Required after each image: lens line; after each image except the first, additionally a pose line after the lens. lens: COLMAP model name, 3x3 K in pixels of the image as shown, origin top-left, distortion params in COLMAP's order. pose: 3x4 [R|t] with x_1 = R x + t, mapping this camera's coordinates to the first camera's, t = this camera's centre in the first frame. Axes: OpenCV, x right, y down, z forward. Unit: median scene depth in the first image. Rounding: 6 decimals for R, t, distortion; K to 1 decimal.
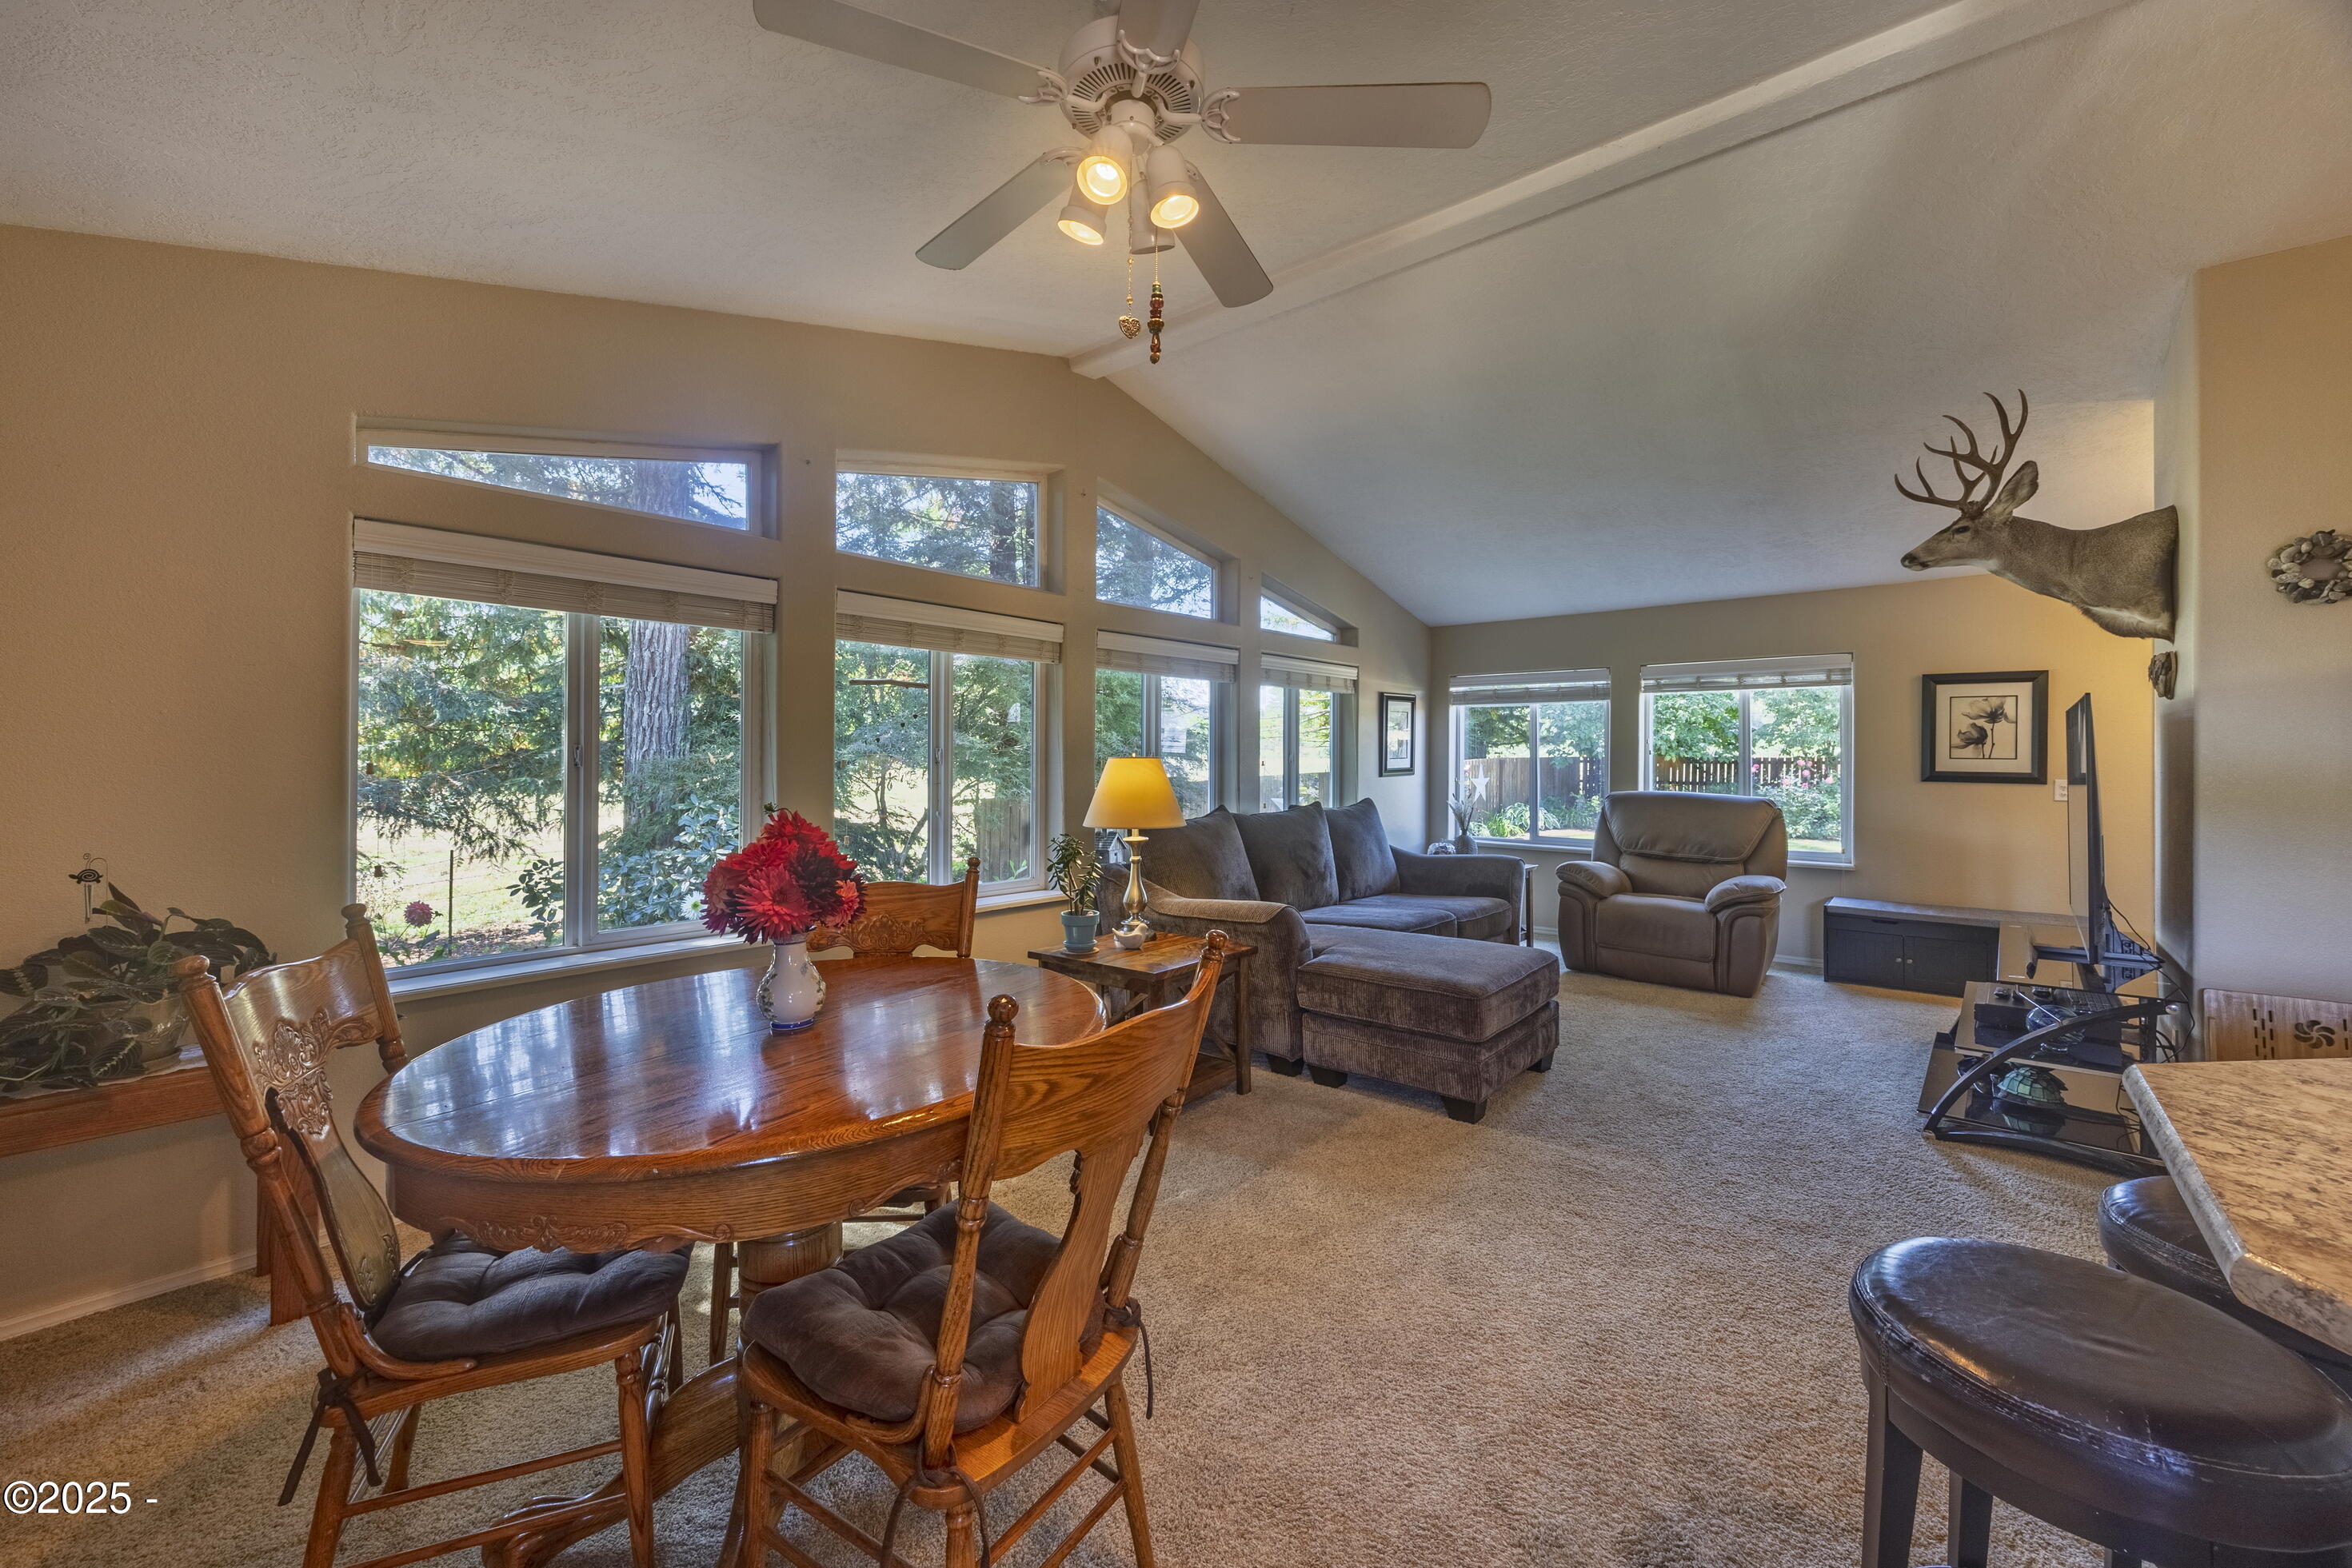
lens RADIAL K [[929.5, 0, 1148.2], [0, 929.5, 780.0], [0, 0, 1]] dist [-0.002906, -0.000610]
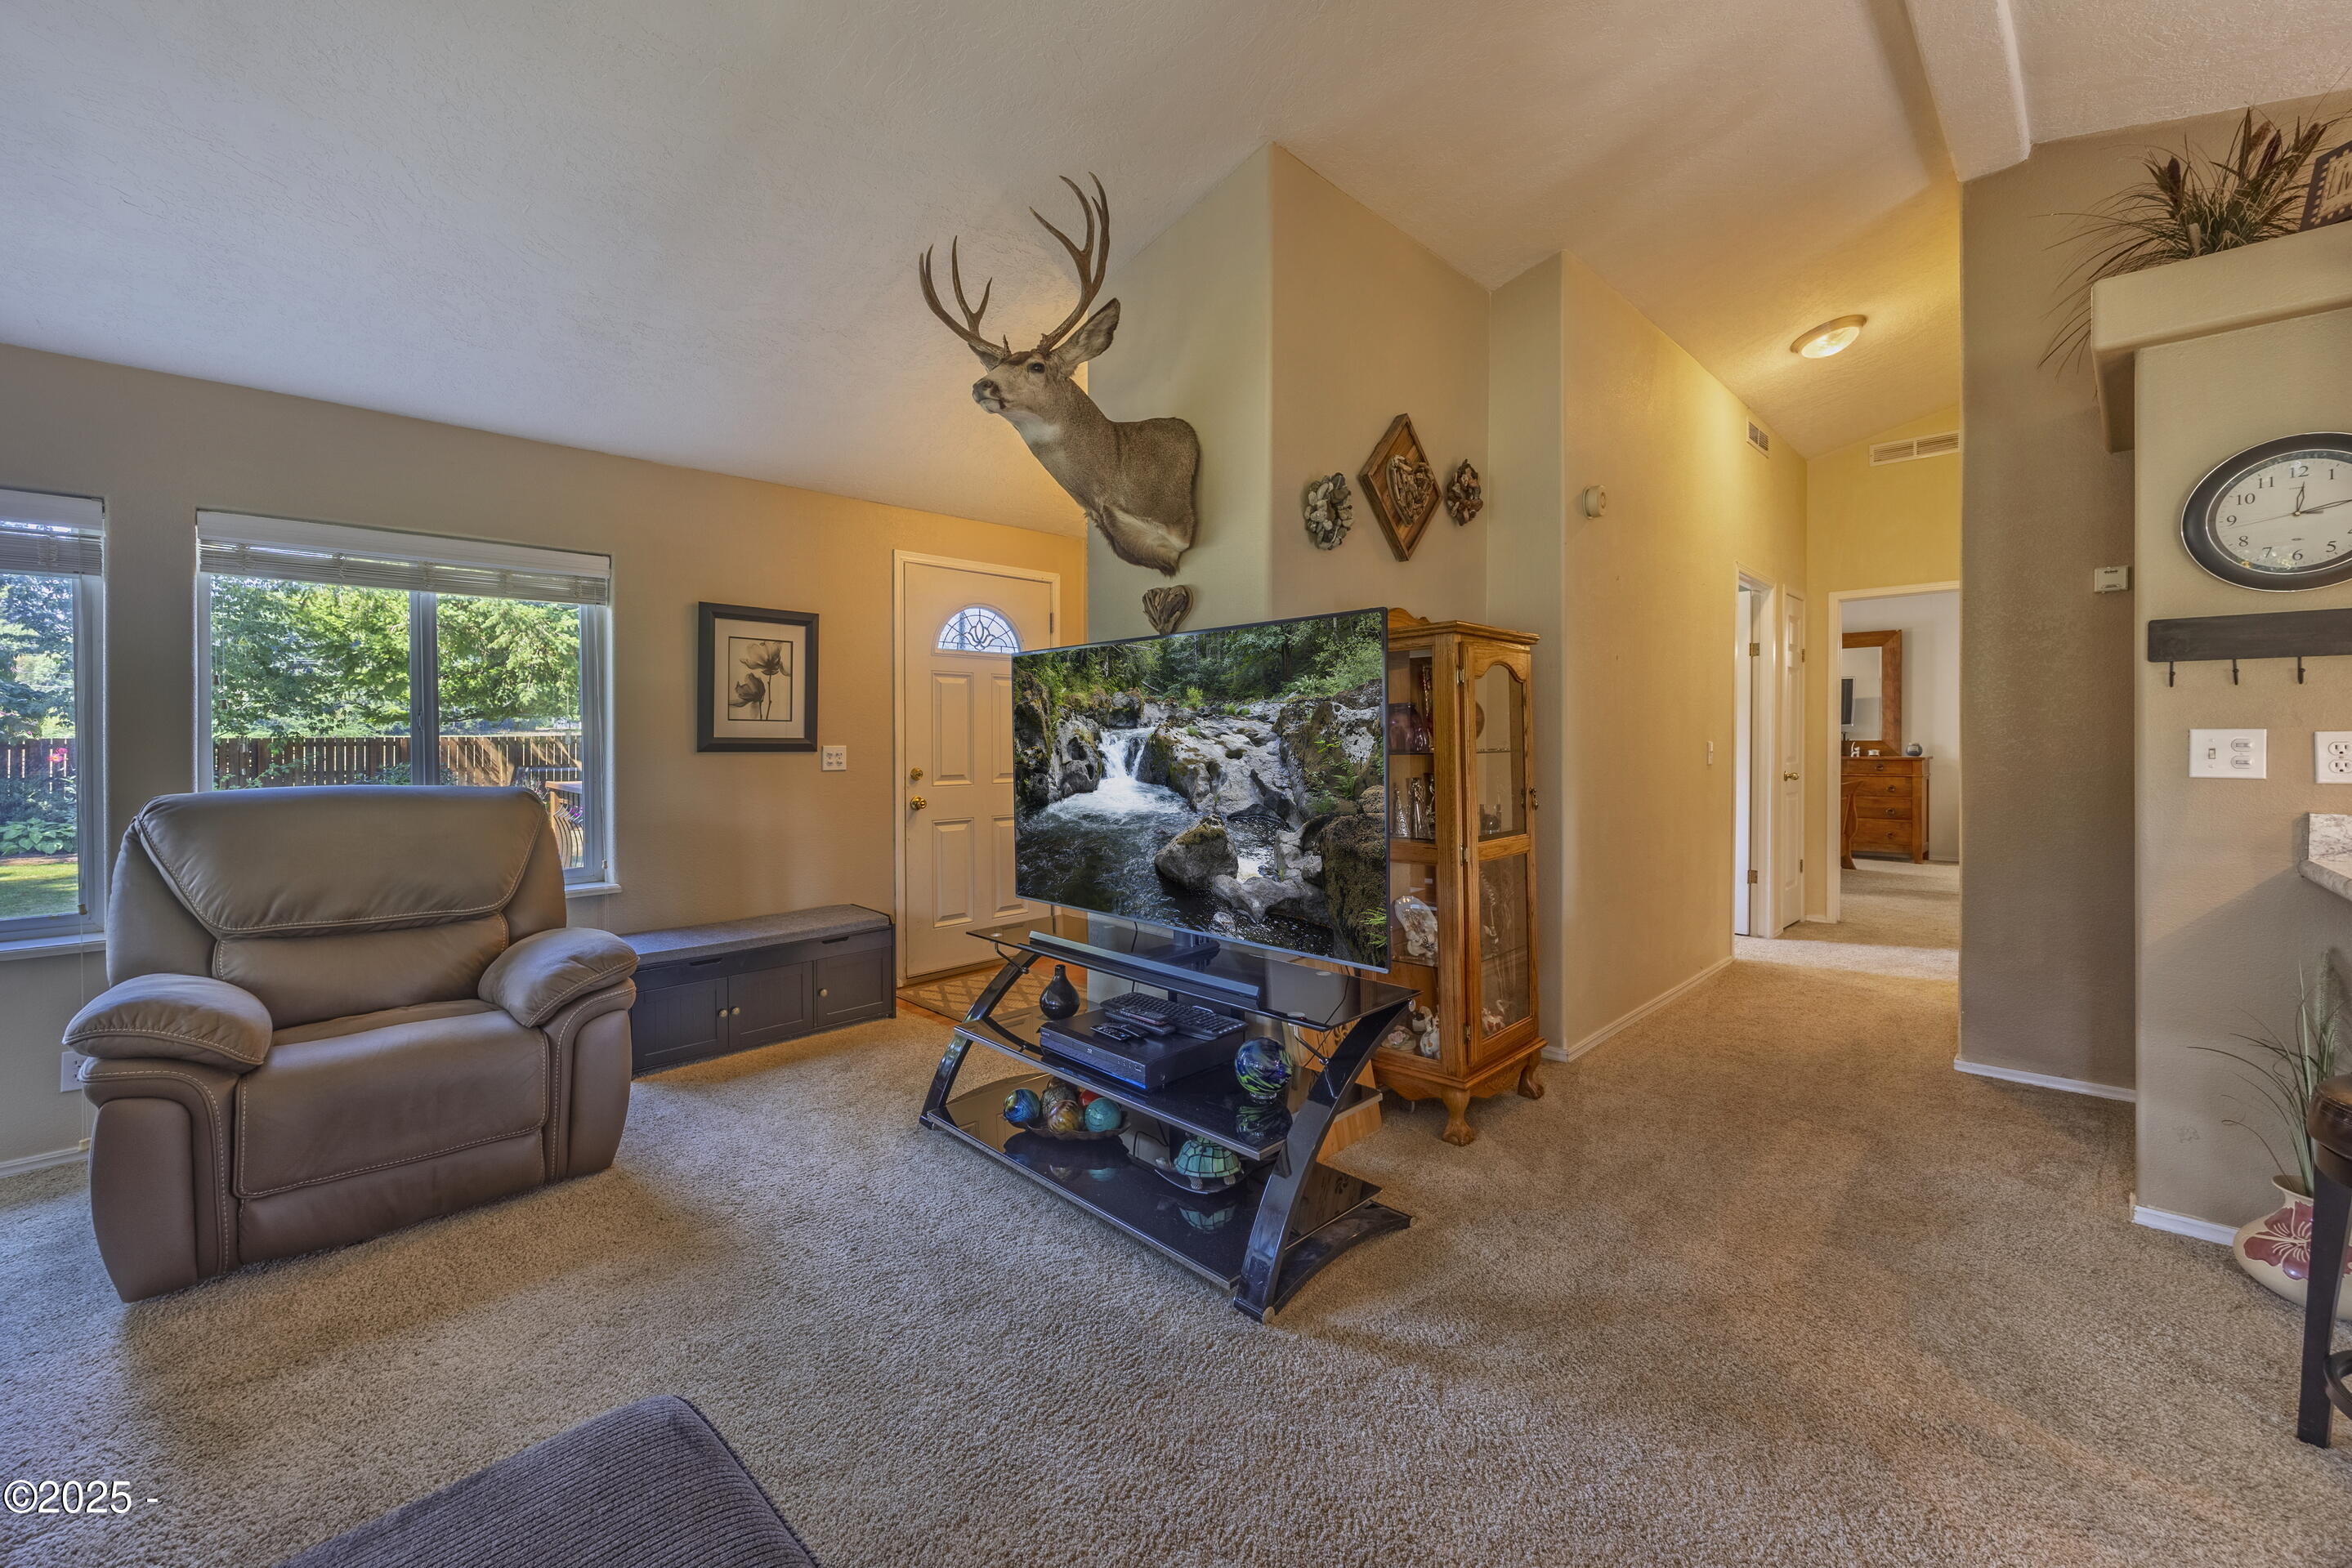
lens RADIAL K [[967.3, 0, 1174.5], [0, 967.3, 738.6], [0, 0, 1]] dist [-0.001269, -0.000176]
pose [[0.074991, -0.003513, 0.997178, 0.125408], [0.034005, 0.999421, 0.000964, 0.002901], [-0.996604, 0.033836, 0.075067, 0.599142]]
